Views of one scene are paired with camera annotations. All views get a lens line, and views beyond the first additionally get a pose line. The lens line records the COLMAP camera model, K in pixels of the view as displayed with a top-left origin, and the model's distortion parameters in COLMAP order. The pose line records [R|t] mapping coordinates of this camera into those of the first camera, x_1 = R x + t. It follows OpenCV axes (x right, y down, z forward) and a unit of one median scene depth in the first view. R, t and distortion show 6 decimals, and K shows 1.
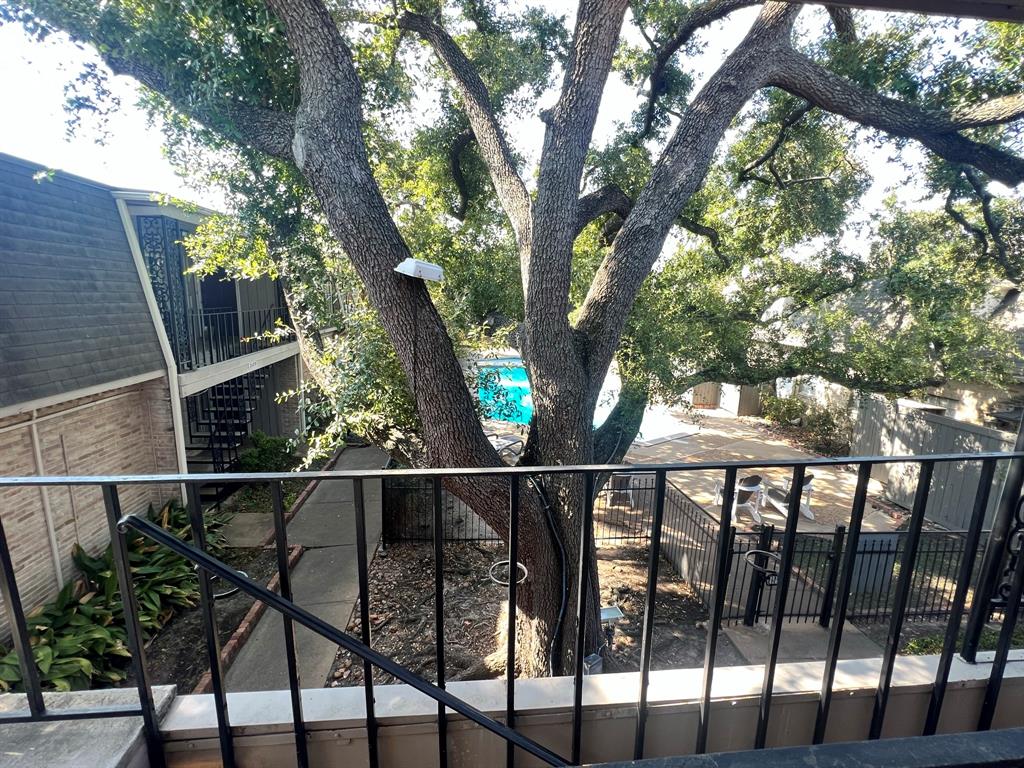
lens RADIAL K [[453.5, 0, 510.6], [0, 453.5, 383.2], [0, 0, 1]] dist [-0.008803, 0.001637]
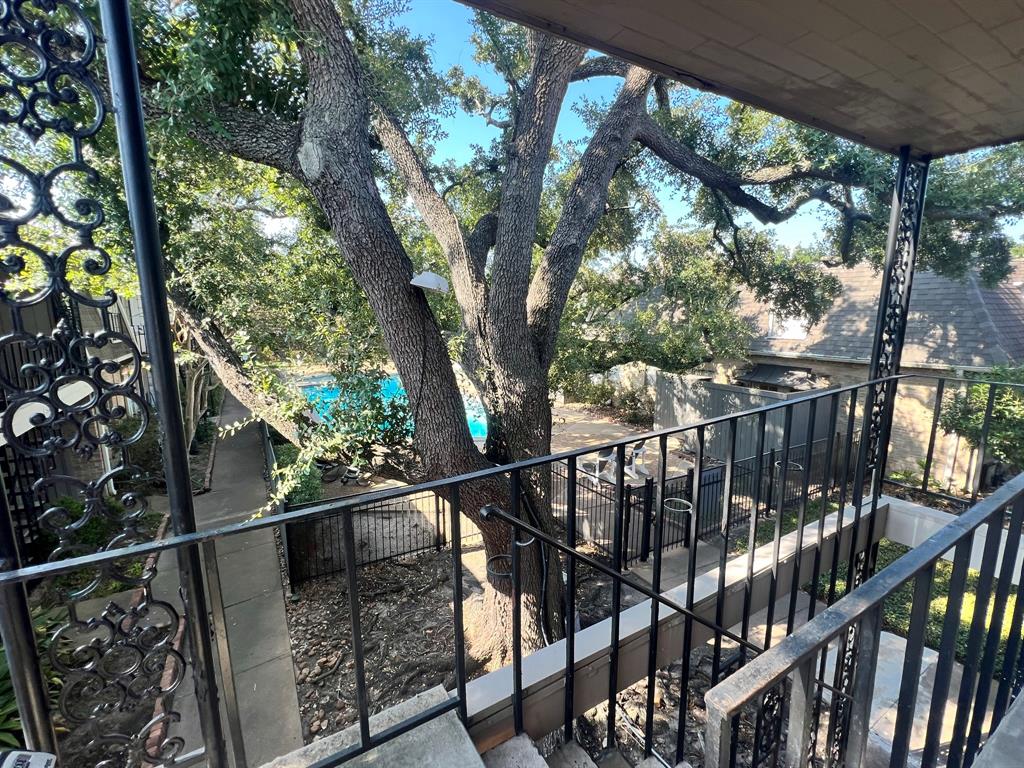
lens RADIAL K [[453.5, 0, 509.7], [0, 453.5, 383.1], [0, 0, 1]] dist [-0.008803, 0.001637]
pose [[0.903469, -0.103713, 0.415919, -0.244227], [0.112699, 0.993625, 0.002961, -0.001211], [-0.413574, 0.044199, 0.909397, -0.009629]]
